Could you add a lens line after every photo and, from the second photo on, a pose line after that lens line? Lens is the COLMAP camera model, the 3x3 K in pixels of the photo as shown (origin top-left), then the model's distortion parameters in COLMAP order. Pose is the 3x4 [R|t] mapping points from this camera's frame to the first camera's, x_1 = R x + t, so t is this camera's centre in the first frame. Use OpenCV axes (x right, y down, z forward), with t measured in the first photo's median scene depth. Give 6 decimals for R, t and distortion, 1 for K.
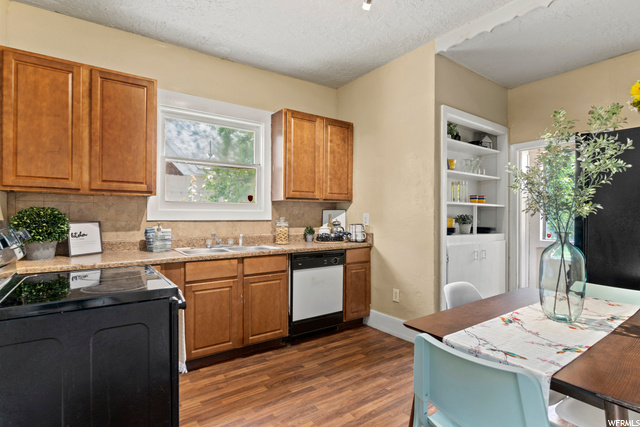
lens RADIAL K [[330.2, 0, 320.0], [0, 330.2, 213.5], [0, 0, 1]] dist [-0.001221, -0.000397]
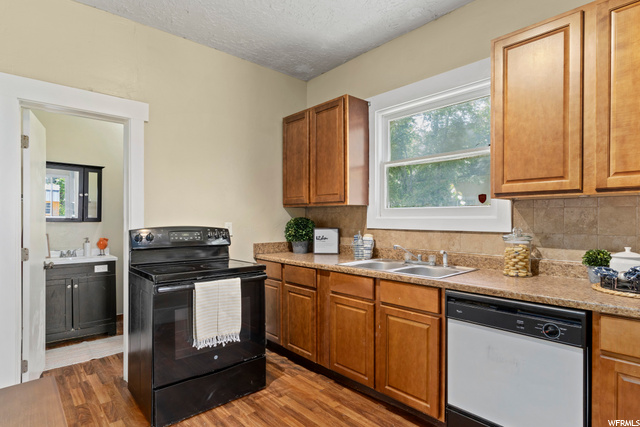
lens RADIAL K [[339.8, 0, 319.9], [0, 339.8, 219.0], [0, 0, 1]] dist [-0.000177, 0.000149]
pose [[0.109384, -0.002168, -0.993997, 0.556906], [0.008710, 0.999961, -0.001223, -0.008532], [0.993961, -0.008524, 0.109399, 0.779701]]
